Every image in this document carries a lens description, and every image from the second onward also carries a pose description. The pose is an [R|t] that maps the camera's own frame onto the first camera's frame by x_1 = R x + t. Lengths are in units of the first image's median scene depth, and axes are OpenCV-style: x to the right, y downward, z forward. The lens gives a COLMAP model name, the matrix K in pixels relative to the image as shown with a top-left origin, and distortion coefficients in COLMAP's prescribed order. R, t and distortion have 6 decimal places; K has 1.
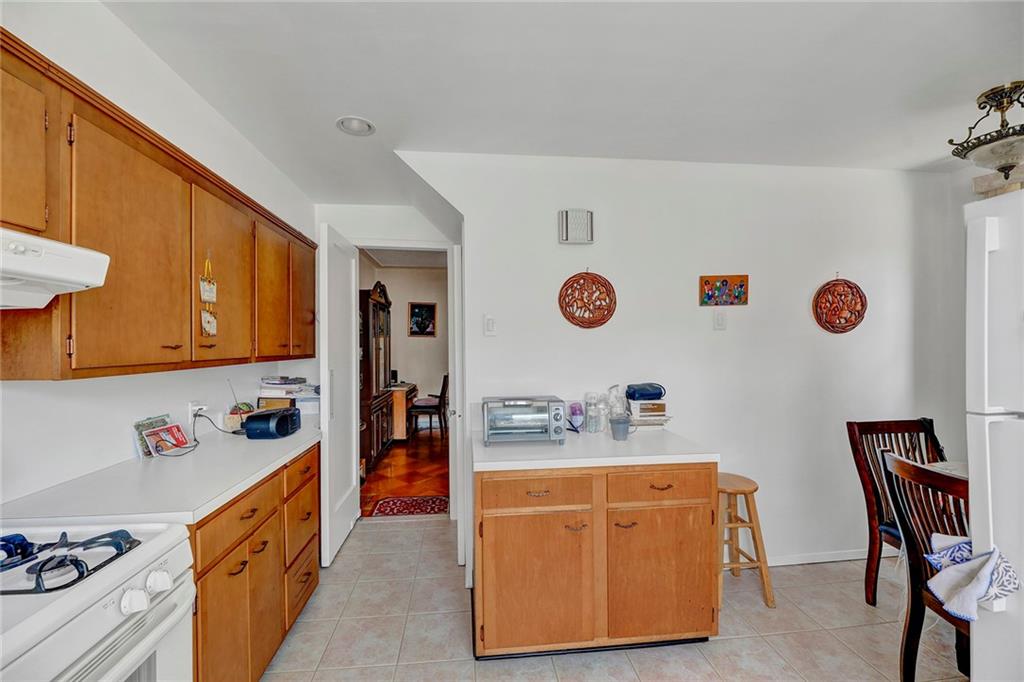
lens RADIAL K [[417.6, 0, 506.4], [0, 417.6, 345.7], [0, 0, 1]] dist [-0.000640, -0.003150]
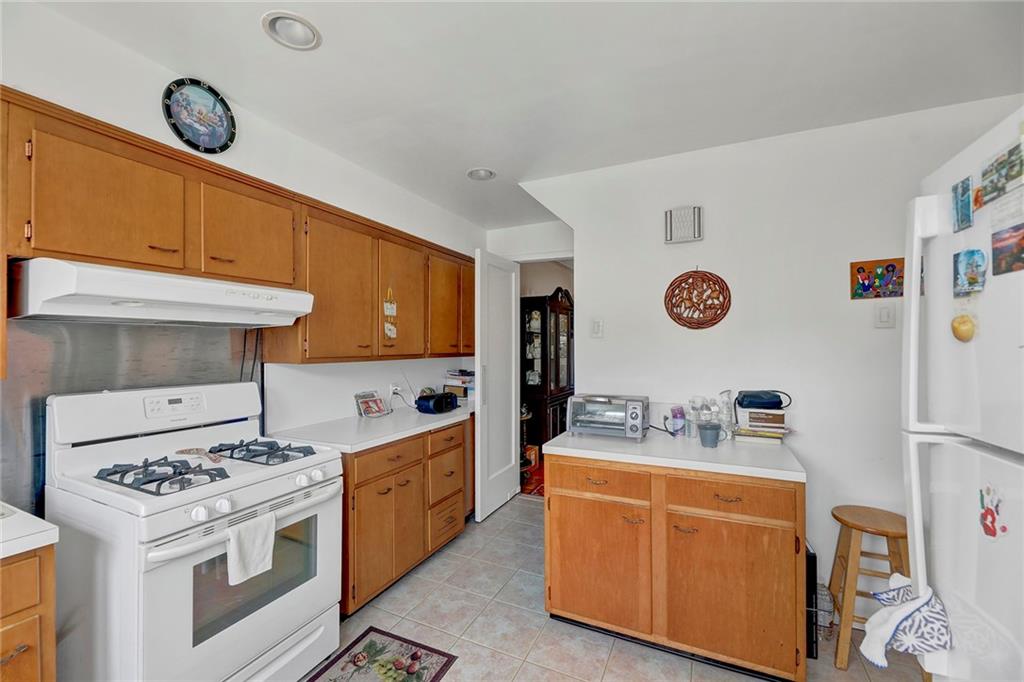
lens RADIAL K [[433.0, 0, 504.4], [0, 433.0, 344.7], [0, 0, 1]] dist [-0.001155, -0.000271]
pose [[0.848162, 0.003960, -0.529721, 0.419835], [-0.005463, 0.999984, -0.001272, -0.002929], [0.529708, 0.003973, 0.848171, -0.086137]]
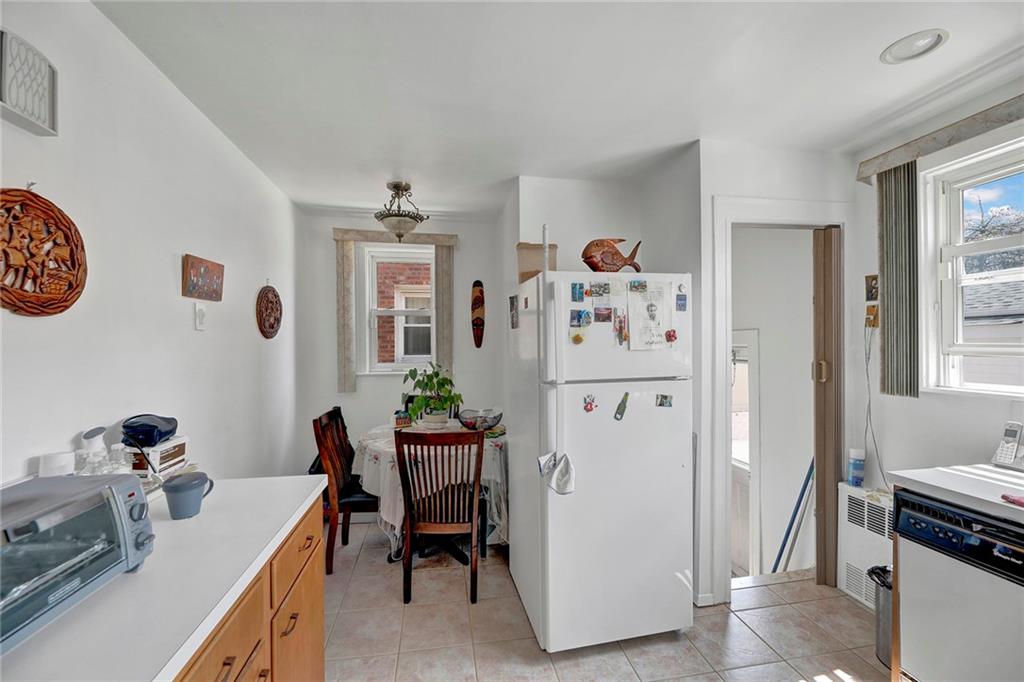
lens RADIAL K [[417.6, 0, 506.4], [0, 417.6, 345.7], [0, 0, 1]] dist [-0.000640, -0.003150]
pose [[-0.051493, 0.004784, 0.998662, -0.343287], [0.011023, 0.999930, -0.004222, -0.002841], [-0.998613, 0.010790, -0.051542, 0.616247]]
